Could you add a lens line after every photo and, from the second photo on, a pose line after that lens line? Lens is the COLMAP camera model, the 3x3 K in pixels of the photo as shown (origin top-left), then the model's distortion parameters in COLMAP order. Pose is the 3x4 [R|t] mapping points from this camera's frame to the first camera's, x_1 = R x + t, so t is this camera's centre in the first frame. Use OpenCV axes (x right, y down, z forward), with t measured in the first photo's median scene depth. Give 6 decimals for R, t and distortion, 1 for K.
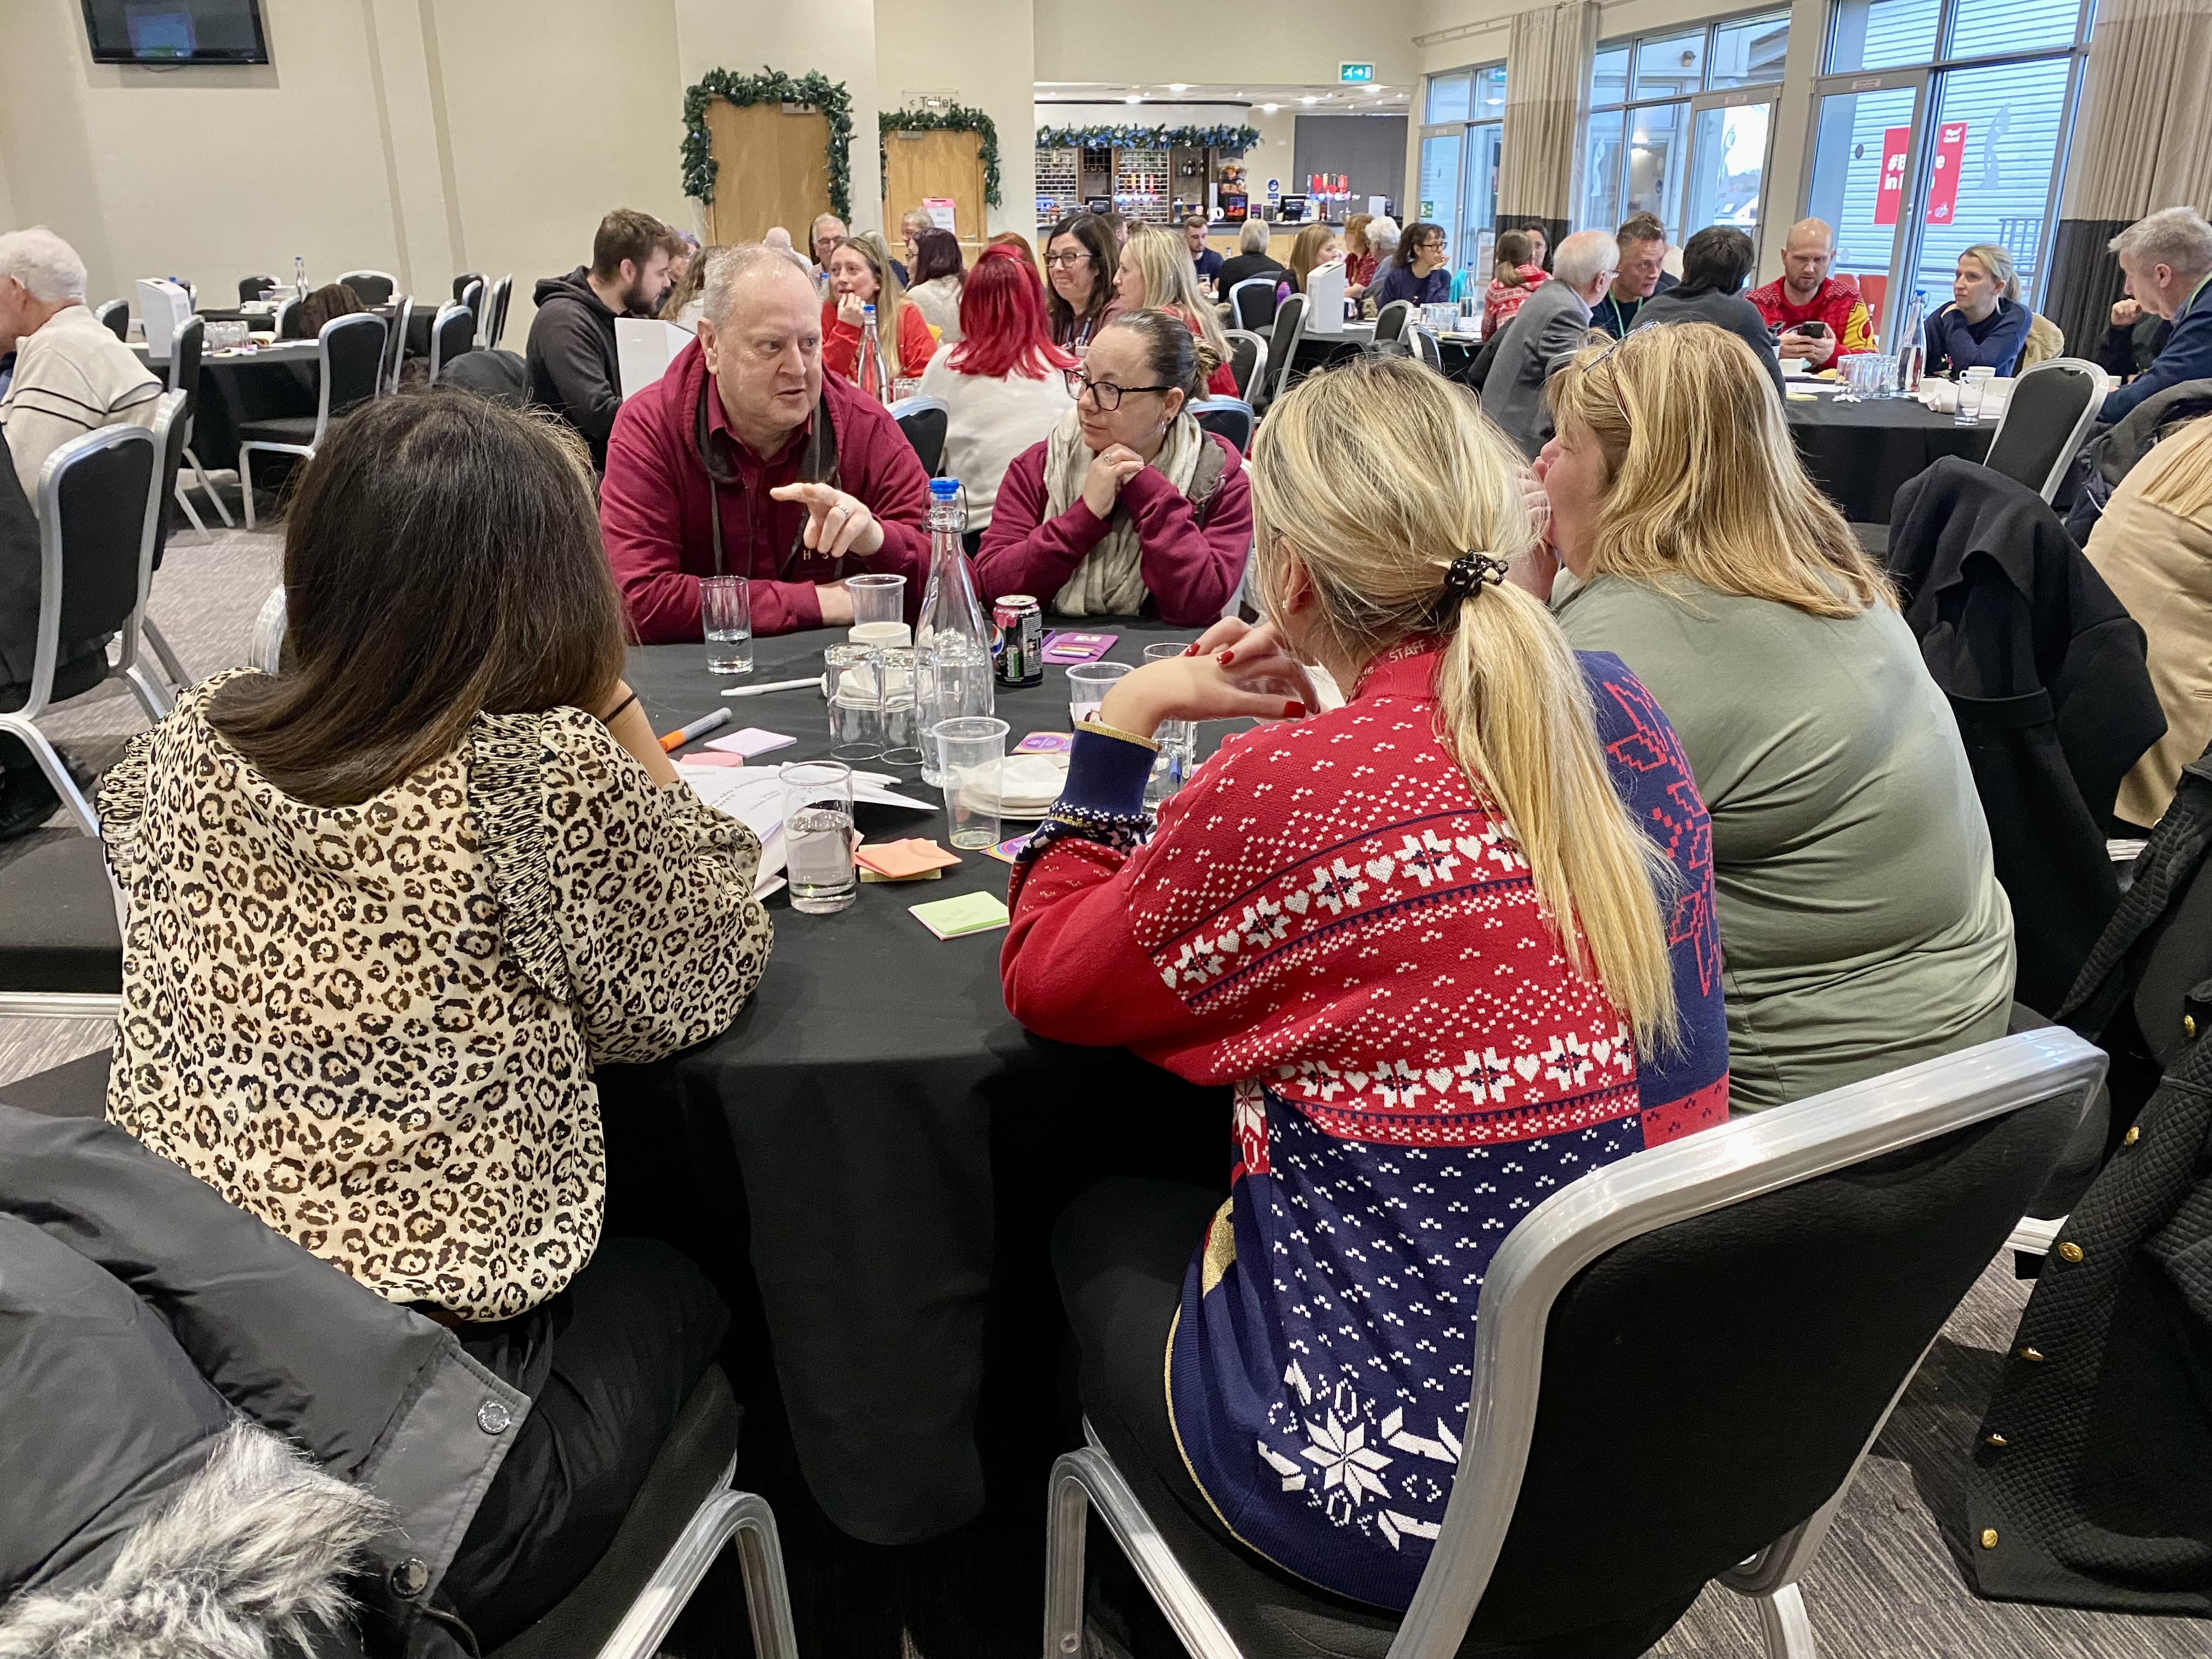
lens RADIAL K [[1667.1, 0, 1109.3], [0, 1667.1, 829.9], [0, 0, 1]] dist [-0.007229, 0.007965]
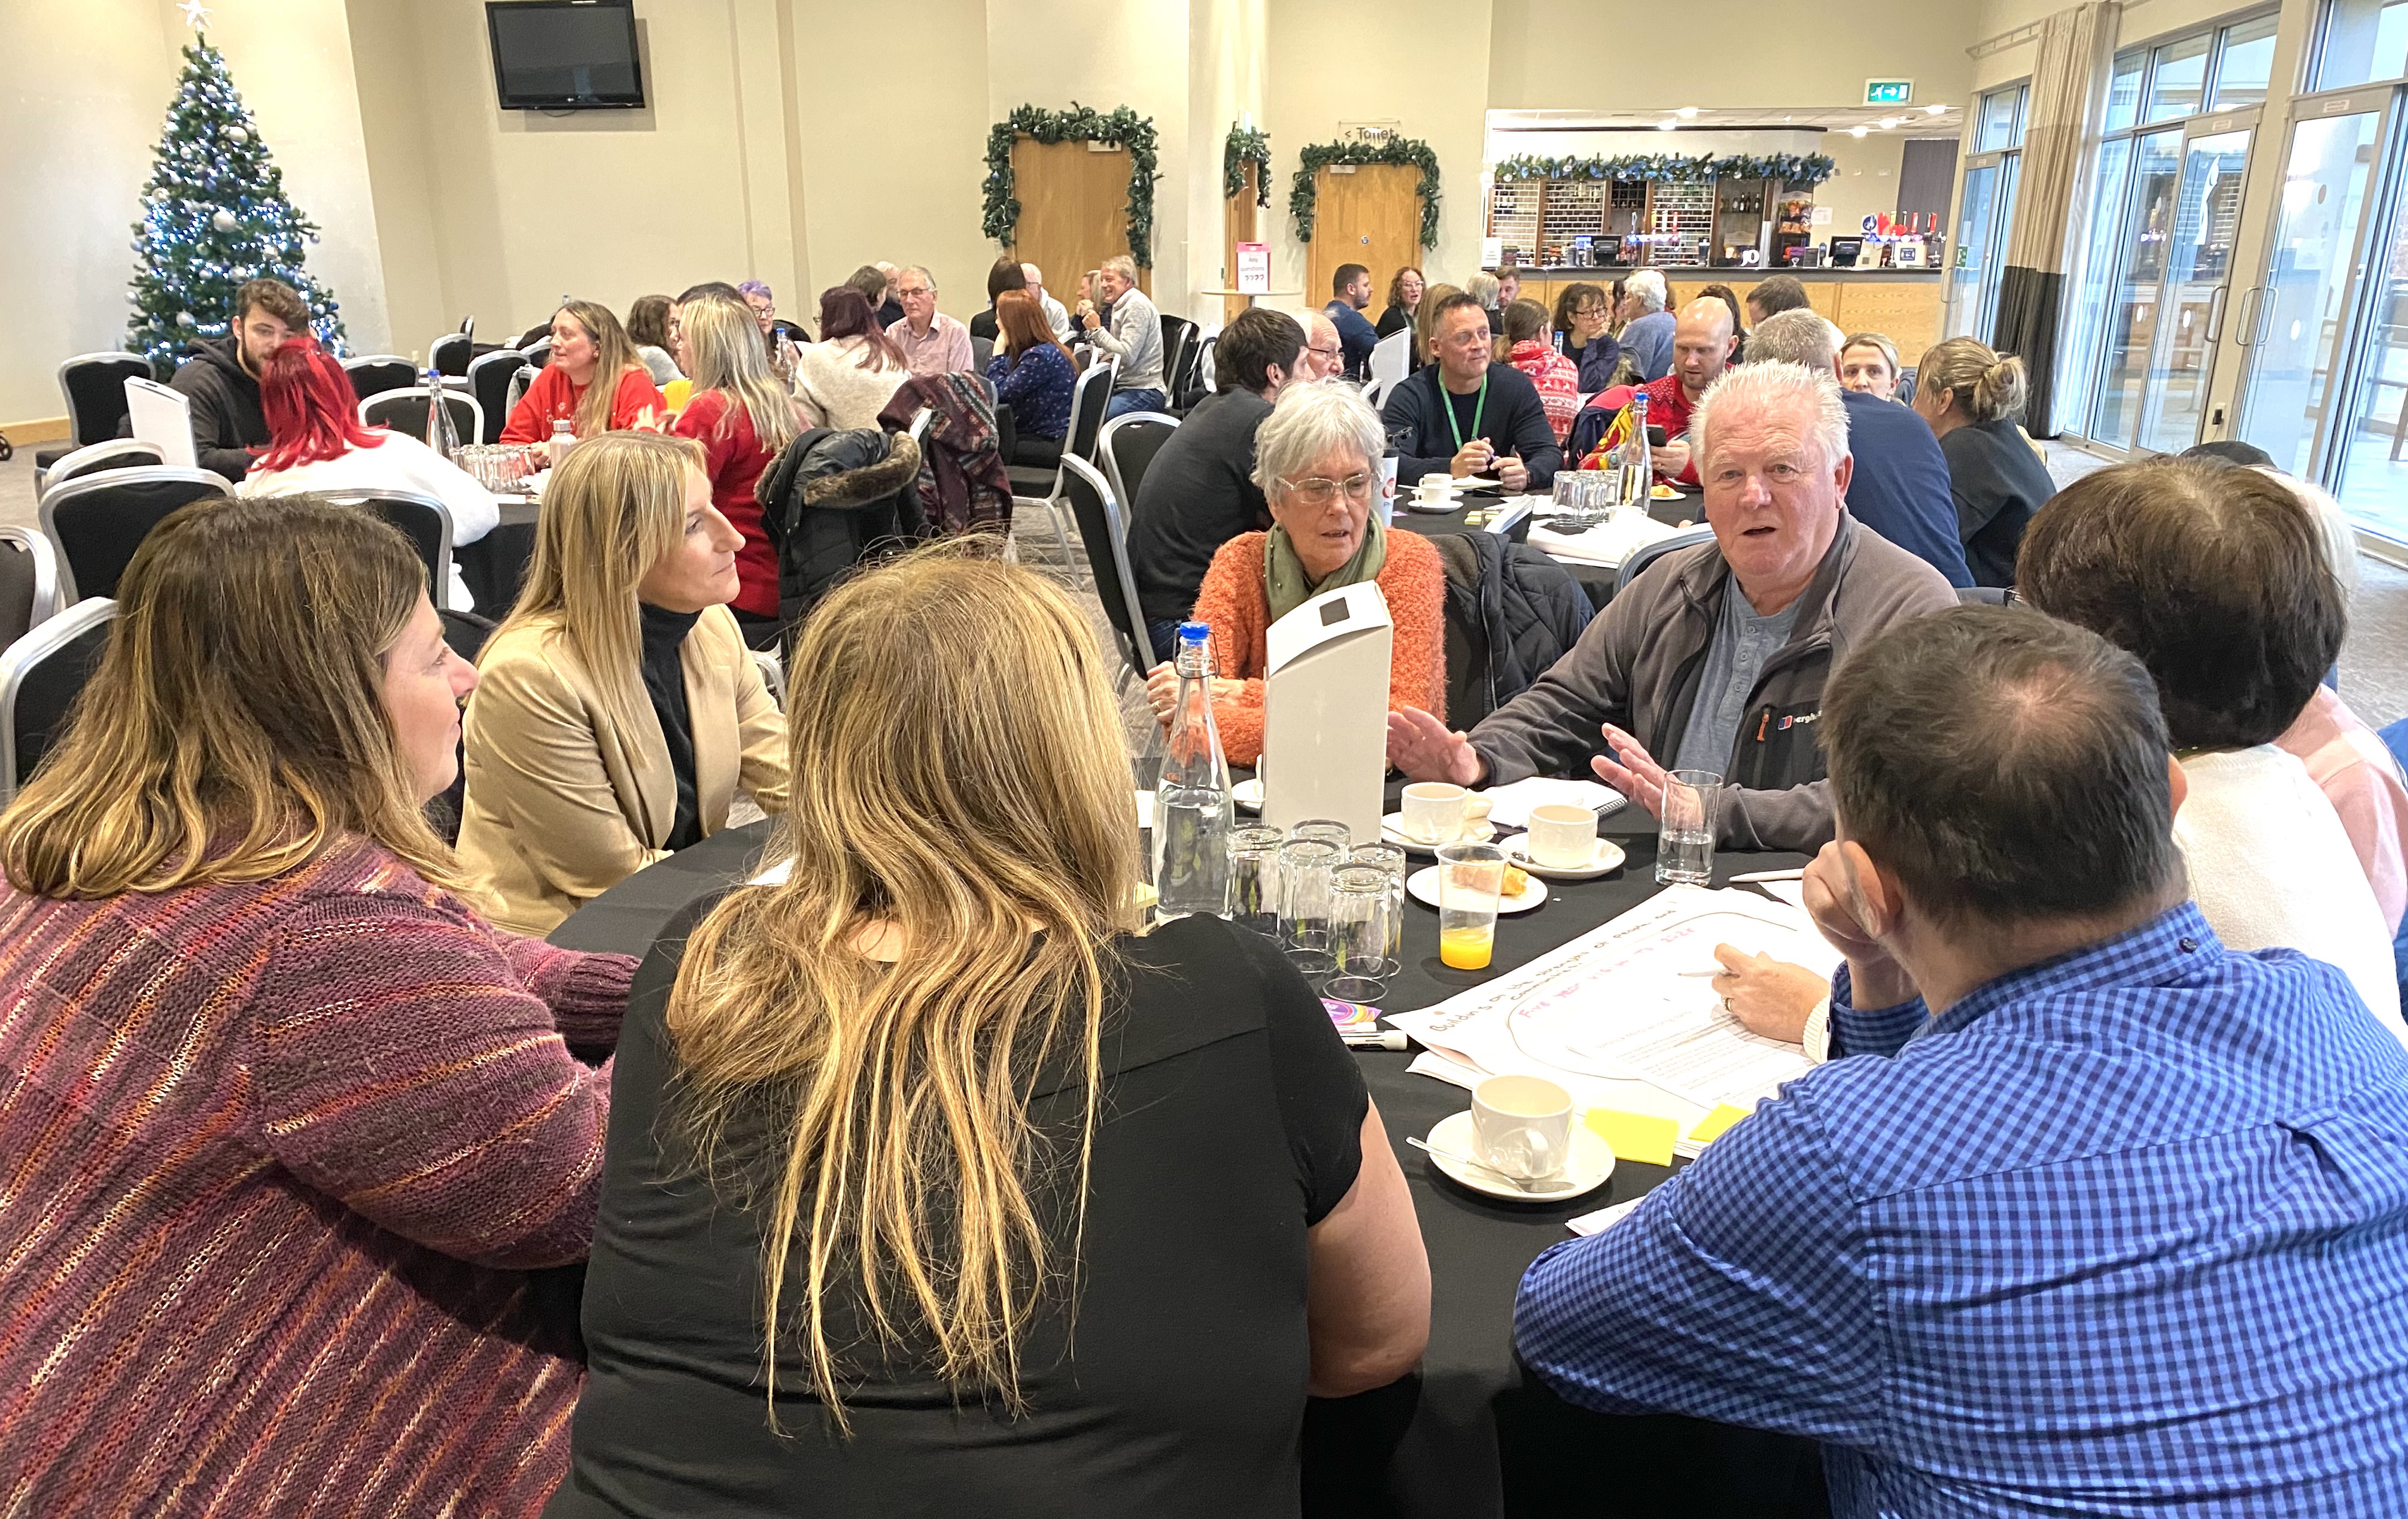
lens RADIAL K [[1810.9, 0, 1228.0], [0, 1810.9, 878.7], [0, 0, 1]] dist [-0.003396, 0.007149]
pose [[0.933606, 0.127603, -0.334808, 0.203068], [-0.132915, 0.991102, 0.007101, -0.029174], [0.332735, 0.037872, 0.942259, 0.055238]]
